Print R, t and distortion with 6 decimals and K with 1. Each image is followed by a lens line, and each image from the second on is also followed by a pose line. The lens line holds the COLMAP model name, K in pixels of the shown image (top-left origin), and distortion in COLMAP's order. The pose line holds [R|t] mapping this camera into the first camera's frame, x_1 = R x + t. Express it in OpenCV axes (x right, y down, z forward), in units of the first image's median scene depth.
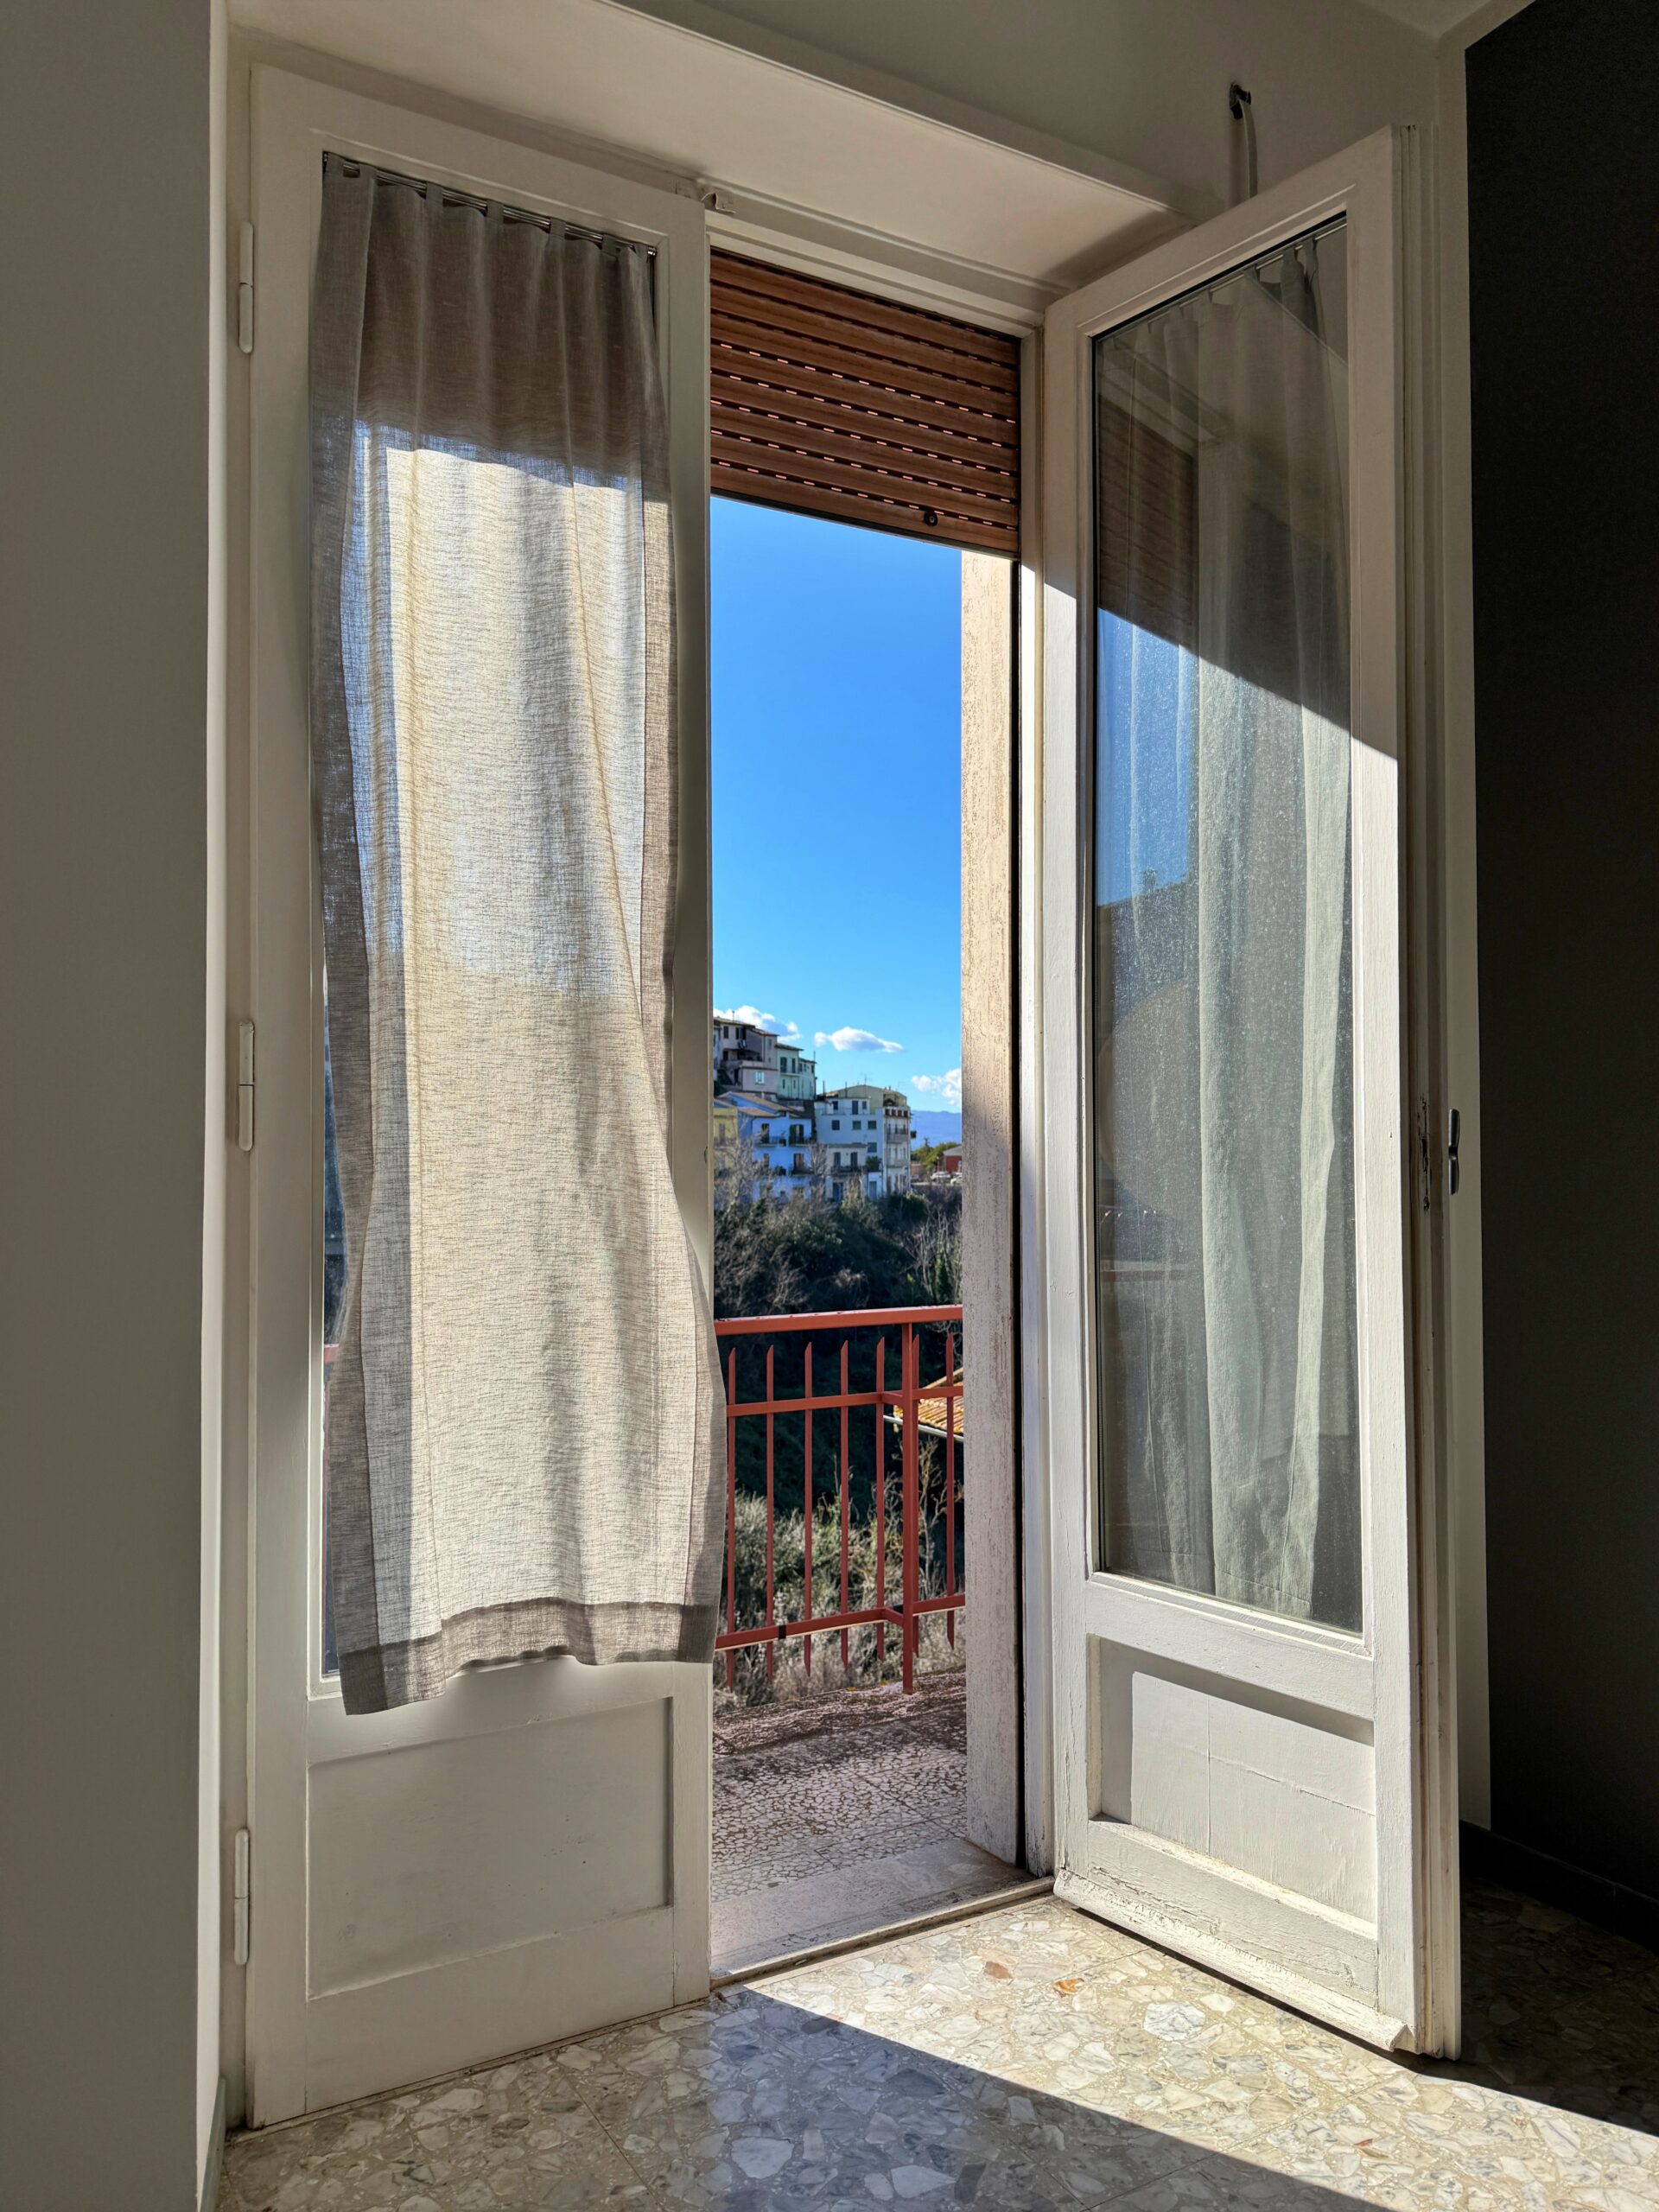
lens RADIAL K [[1582.1, 0, 822.3], [0, 1582.1, 1115.6], [0, 0, 1]] dist [0.047839, -0.038357]
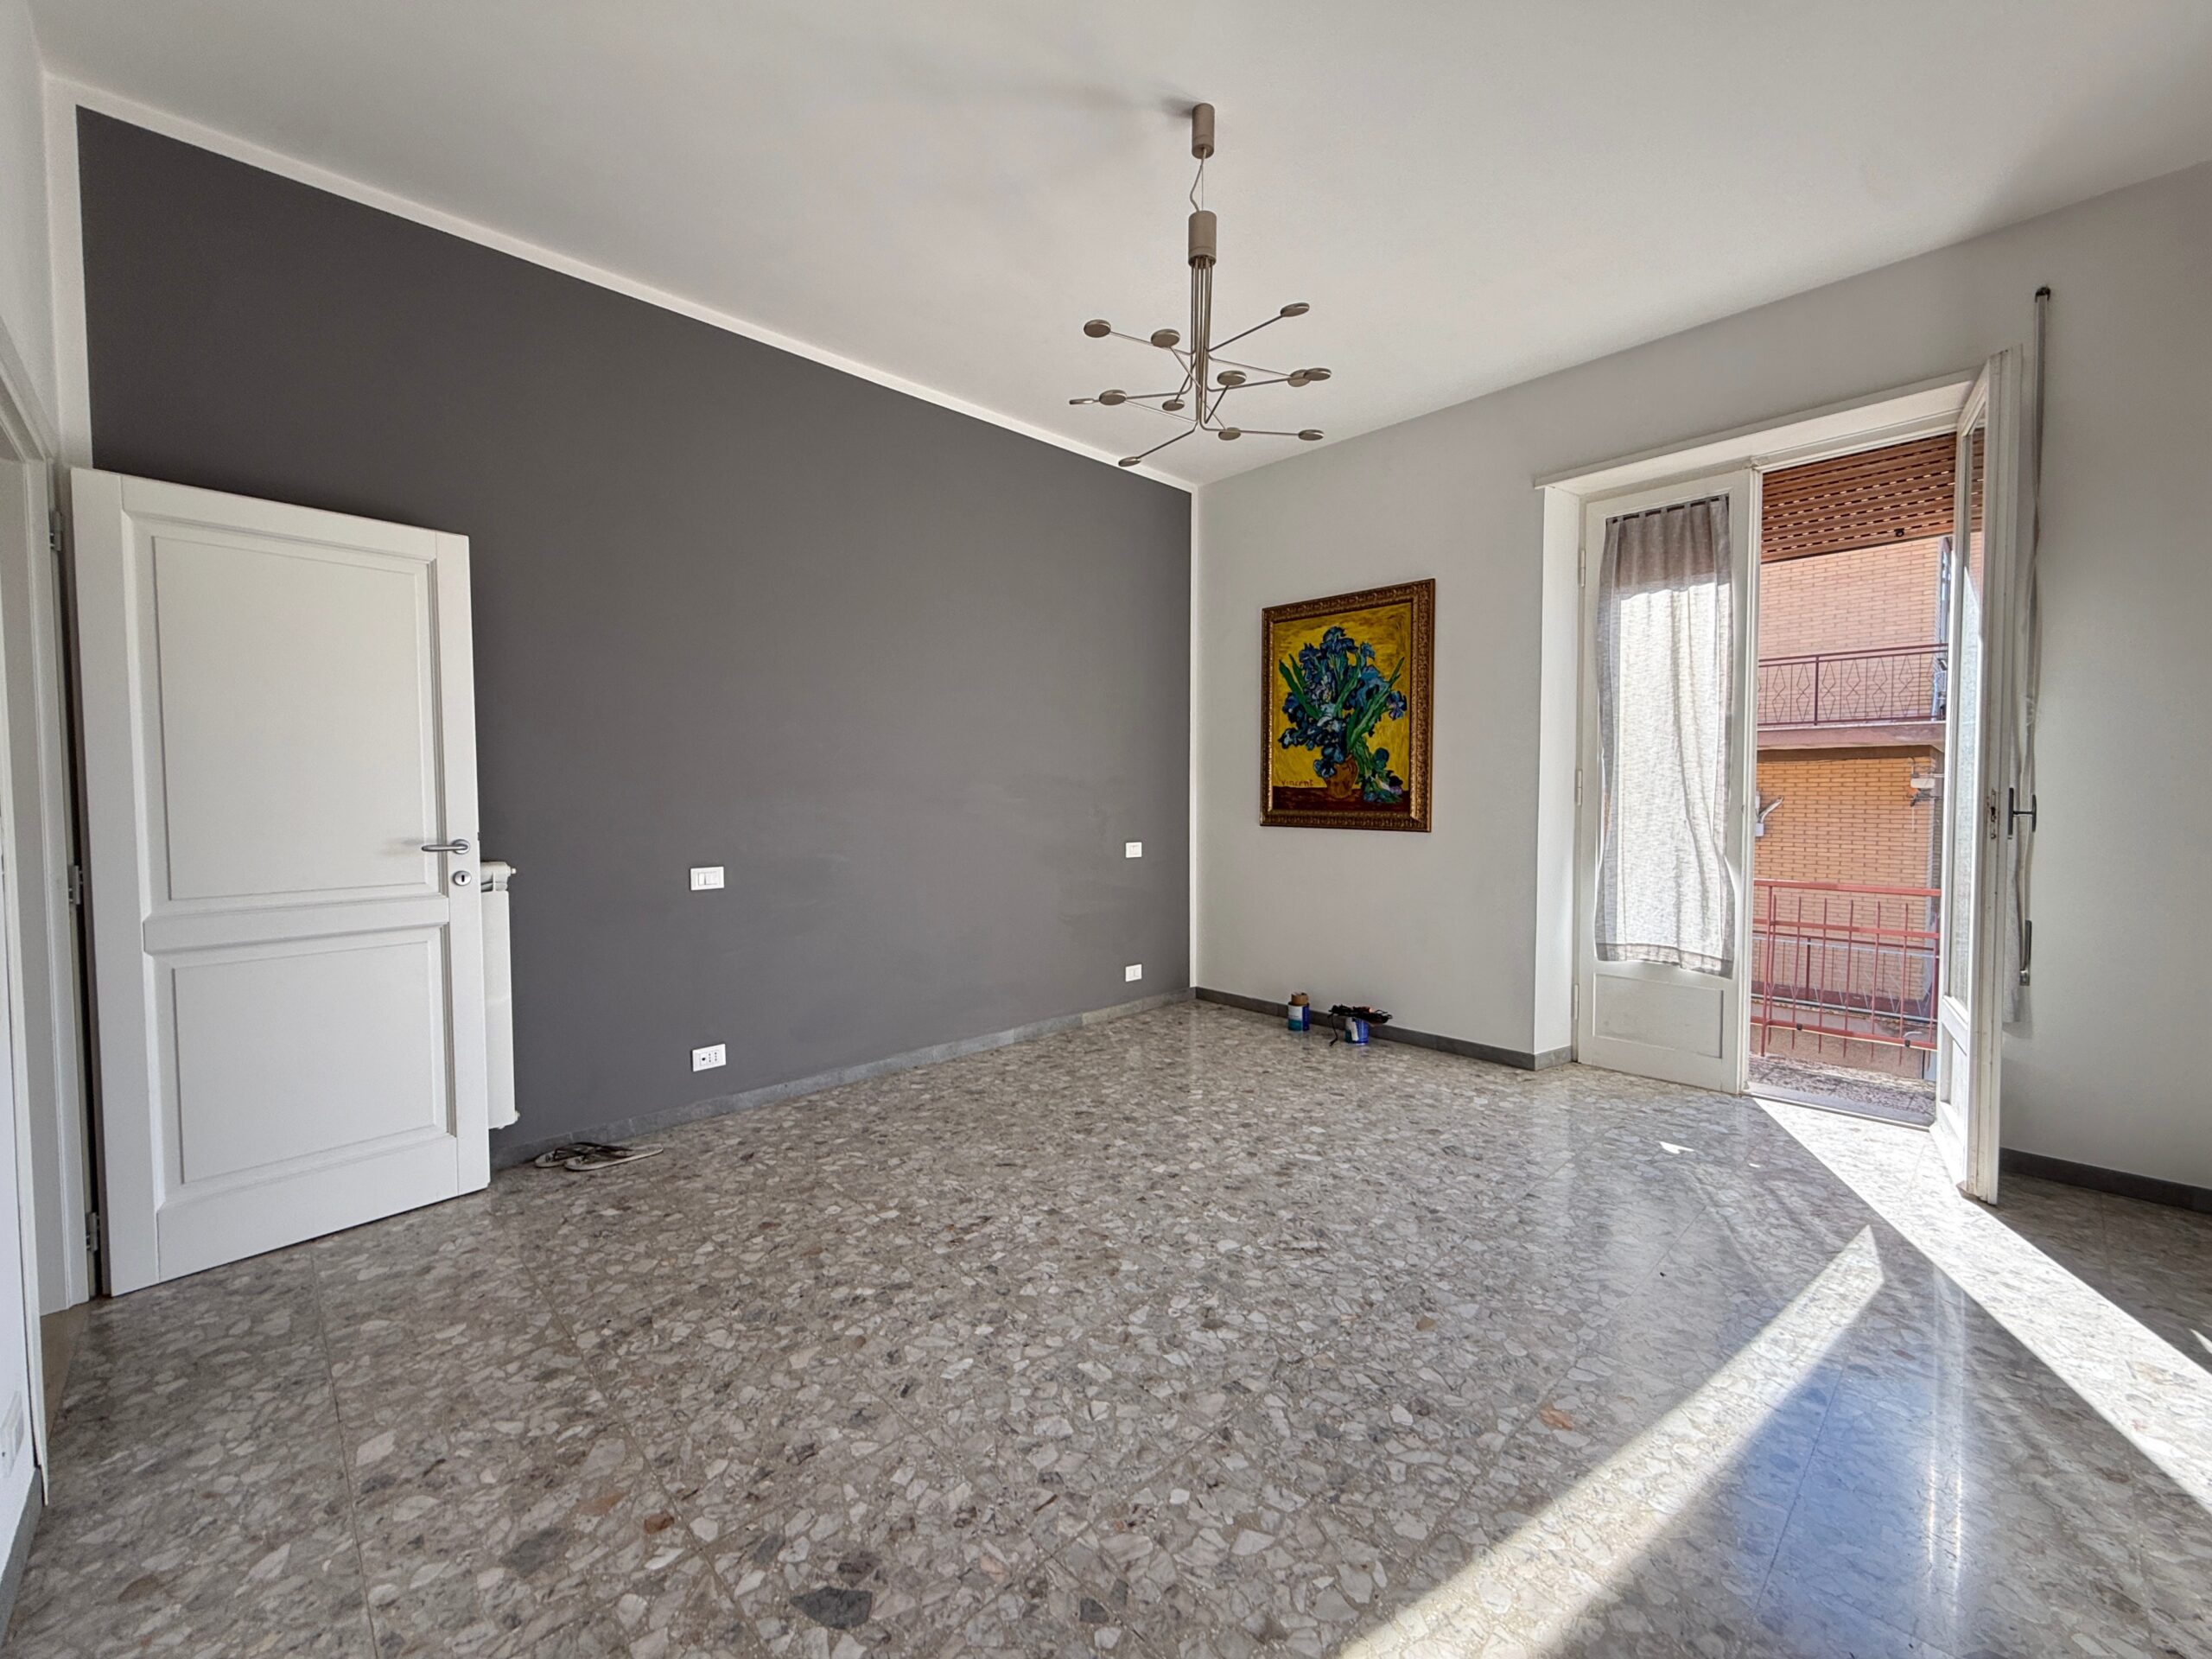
lens RADIAL K [[907.8, 0, 1091.8], [0, 907.8, 829.5], [0, 0, 1]] dist [-0.002060, 0.000795]
pose [[0.223050, 0.041796, -0.973910, 1.260666], [0.022057, 0.998608, 0.047907, -0.041728], [0.974557, -0.032167, 0.221818, -0.504279]]
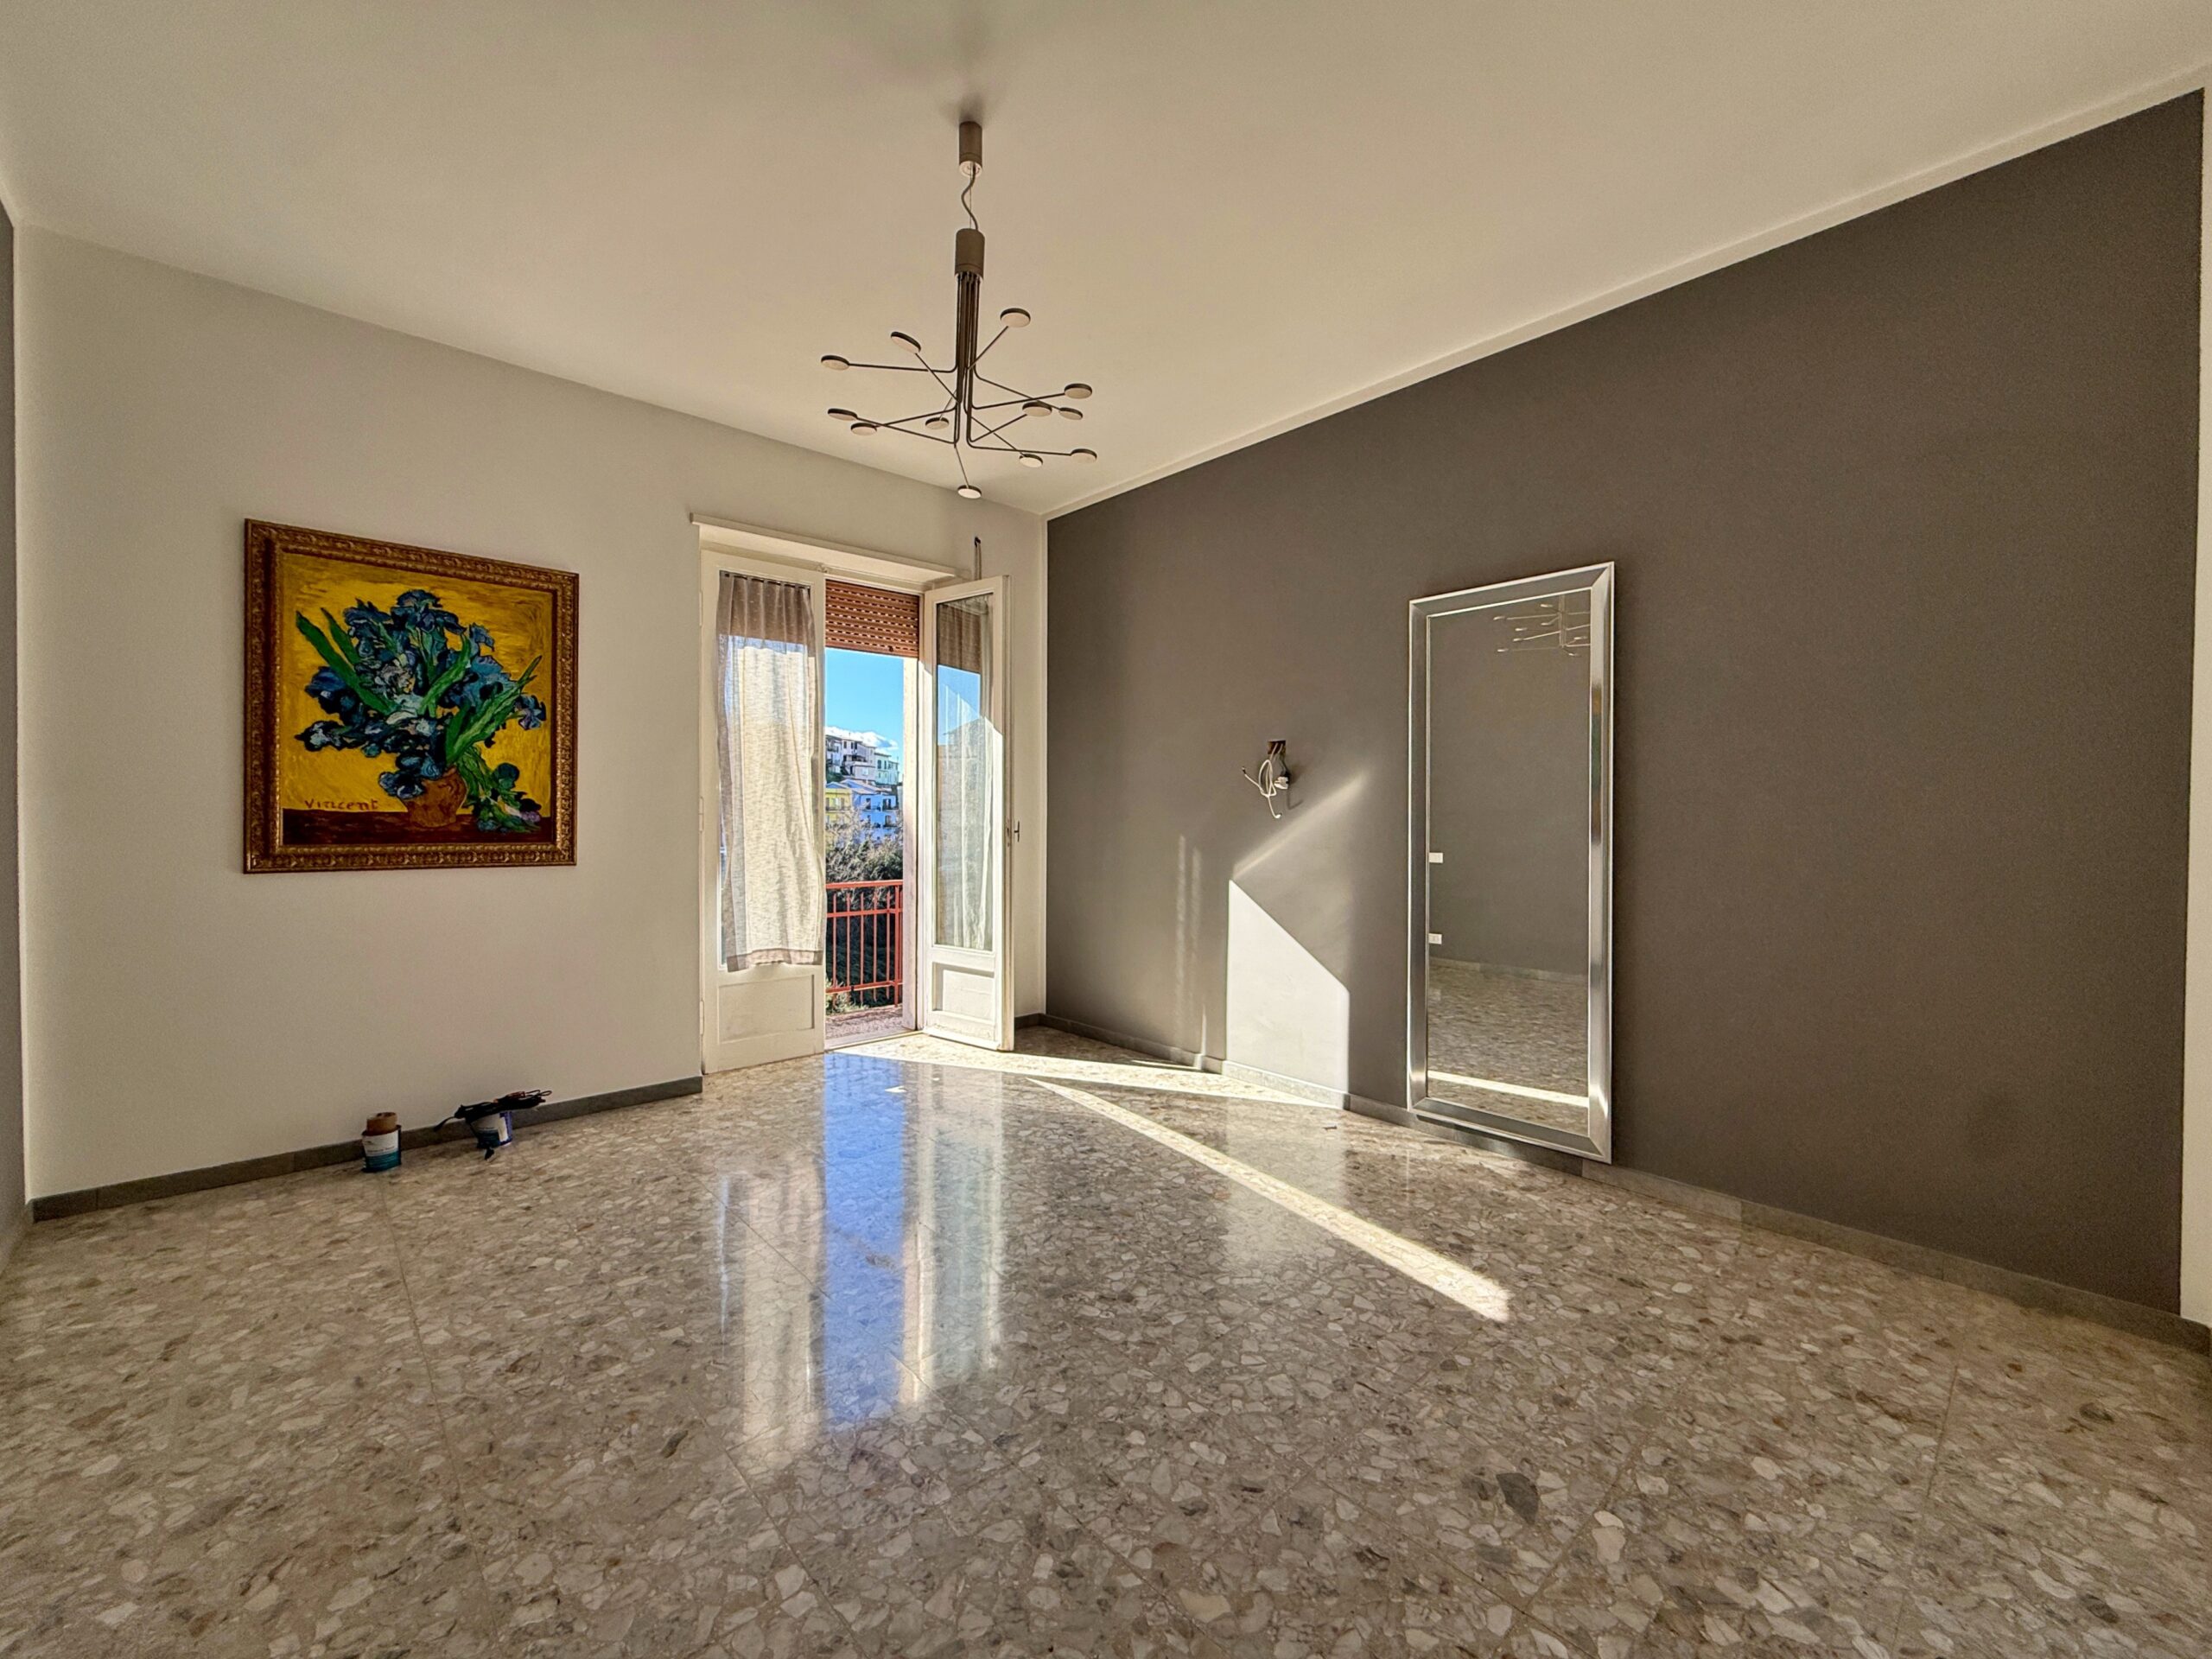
lens RADIAL K [[907.8, 0, 1102.3], [0, 907.8, 821.8], [0, 0, 1]] dist [-0.002060, 0.000795]
pose [[0.977049, 0.006037, 0.212929, 0.112168], [-0.012617, 0.999484, 0.029556, -0.068839], [-0.212641, -0.031564, 0.976621, -1.217933]]
